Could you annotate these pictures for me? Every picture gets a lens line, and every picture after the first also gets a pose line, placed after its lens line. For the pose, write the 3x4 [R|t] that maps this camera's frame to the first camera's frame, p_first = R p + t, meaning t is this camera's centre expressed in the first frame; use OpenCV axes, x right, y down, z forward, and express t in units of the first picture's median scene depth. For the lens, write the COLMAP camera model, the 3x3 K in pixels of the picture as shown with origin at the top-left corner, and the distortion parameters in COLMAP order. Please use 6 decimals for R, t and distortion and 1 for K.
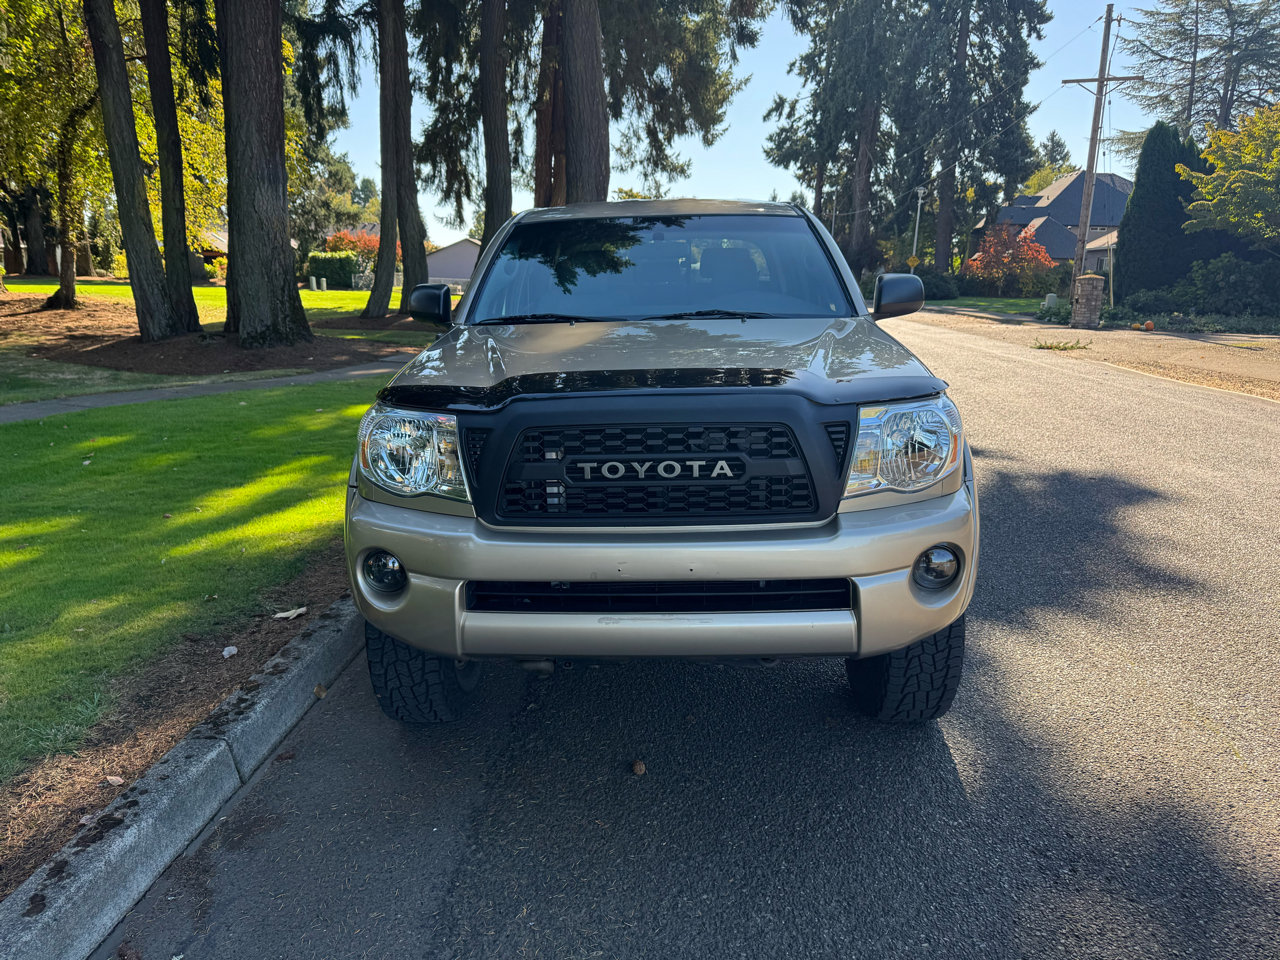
lens RADIAL K [[891.9, 0, 633.8], [0, 891.9, 483.7], [0, 0, 1]] dist [-0.001380, -0.010838]
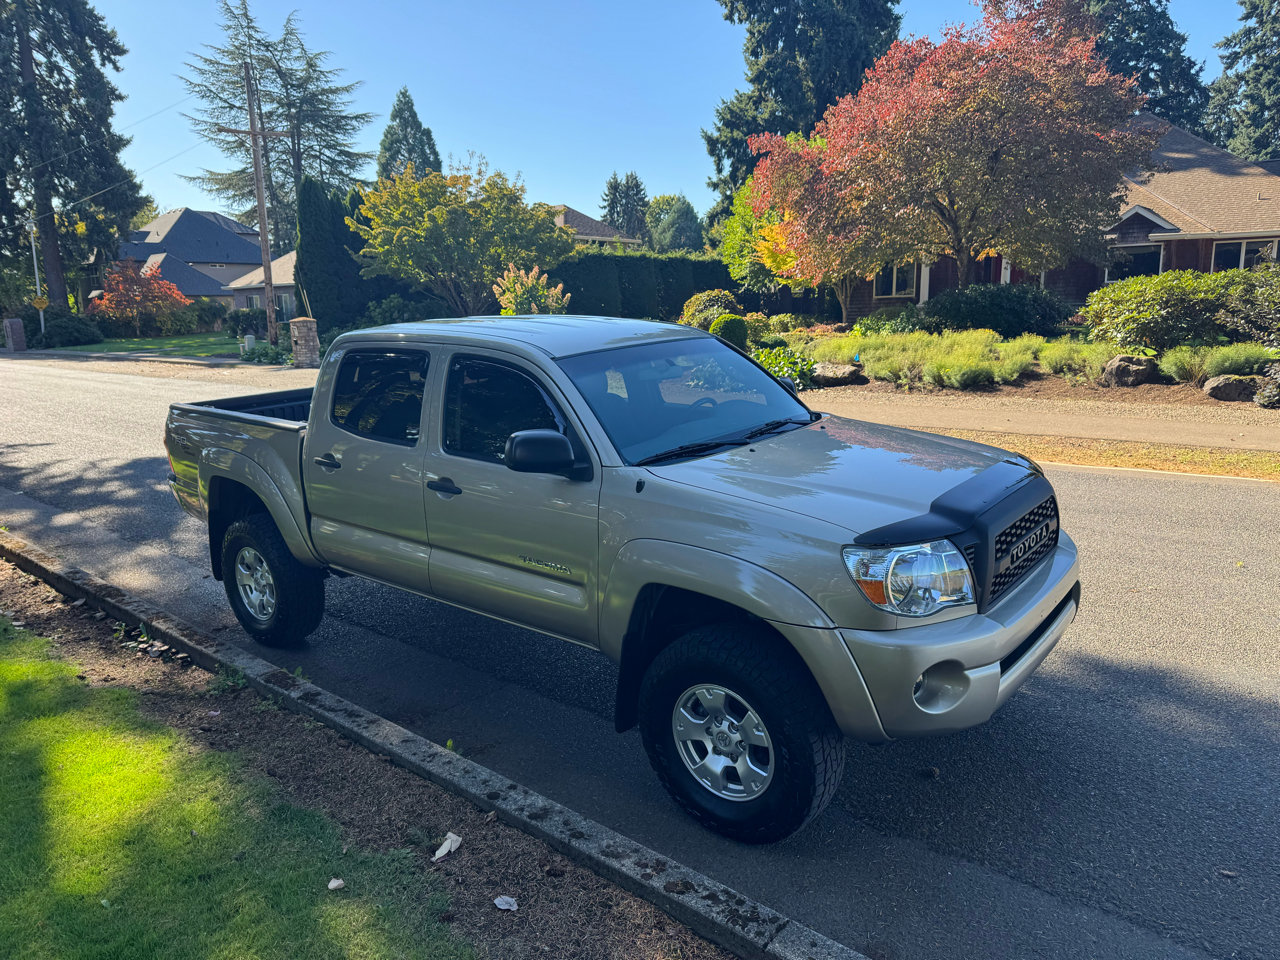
lens RADIAL K [[891.9, 0, 645.3], [0, 891.9, 486.0], [0, 0, 1]] dist [-0.001380, -0.010838]
pose [[0.605292, -0.177381, 0.775988, -0.096815], [0.203821, 0.976893, 0.064319, -0.021320], [-0.769466, 0.119231, 0.627460, 0.035995]]
